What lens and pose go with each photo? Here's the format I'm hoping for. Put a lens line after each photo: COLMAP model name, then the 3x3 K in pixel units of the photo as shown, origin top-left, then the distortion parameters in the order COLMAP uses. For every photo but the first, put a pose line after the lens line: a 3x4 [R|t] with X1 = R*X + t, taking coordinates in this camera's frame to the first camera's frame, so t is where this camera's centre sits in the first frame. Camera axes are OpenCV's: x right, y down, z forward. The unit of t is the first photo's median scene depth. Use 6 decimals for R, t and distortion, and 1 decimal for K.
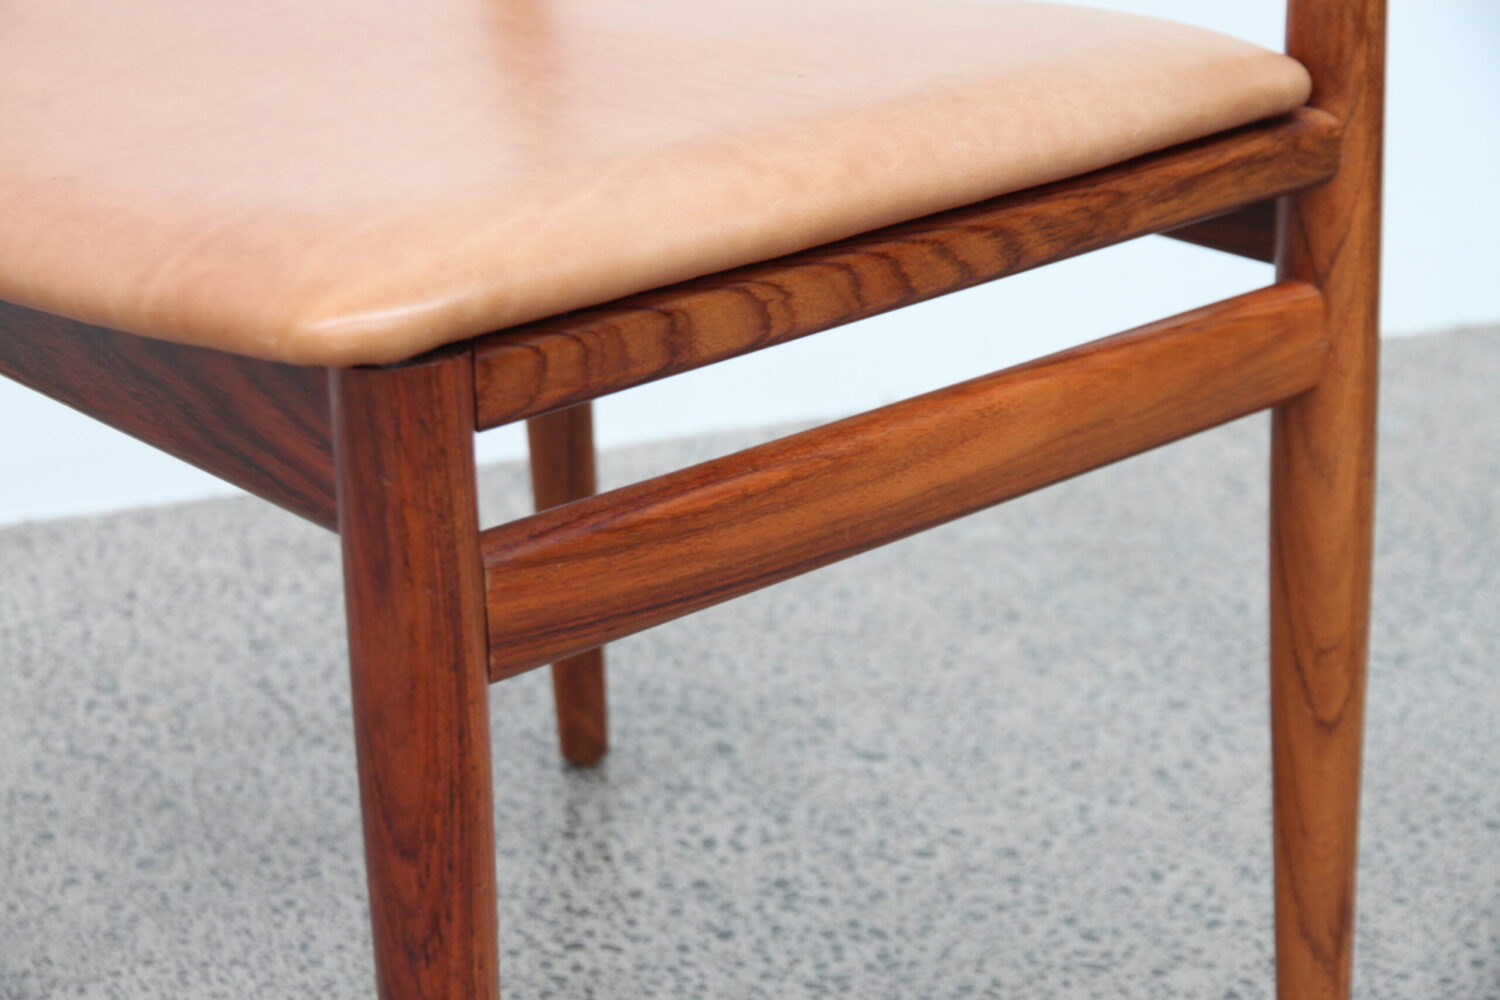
lens RADIAL K [[2912.4, 0, 750.0], [0, 2912.4, 500.0], [0, 0, 1]] dist [0.076912, 0.225651]
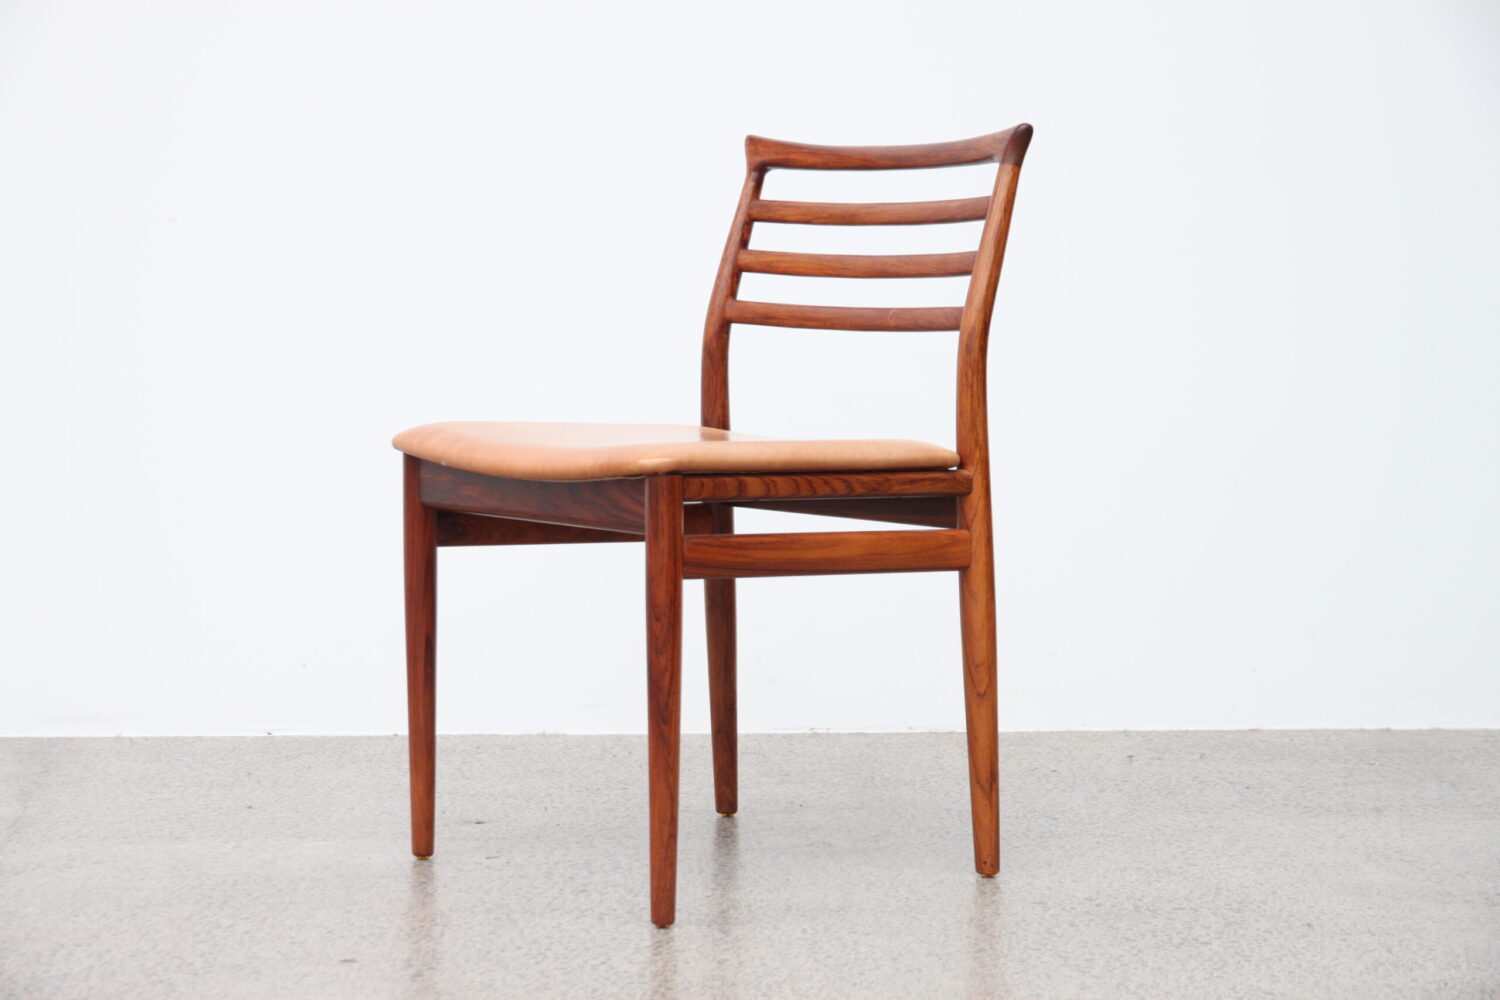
lens RADIAL K [[2912.4, 0, 750.0], [0, 2912.4, 500.0], [0, 0, 1]] dist [0.076912, 0.225651]
pose [[0.995748, 0.025081, -0.088640, 0.246833], [-0.050739, 0.952437, -0.300482, 0.843038], [0.076888, 0.303702, 0.949660, -1.946478]]
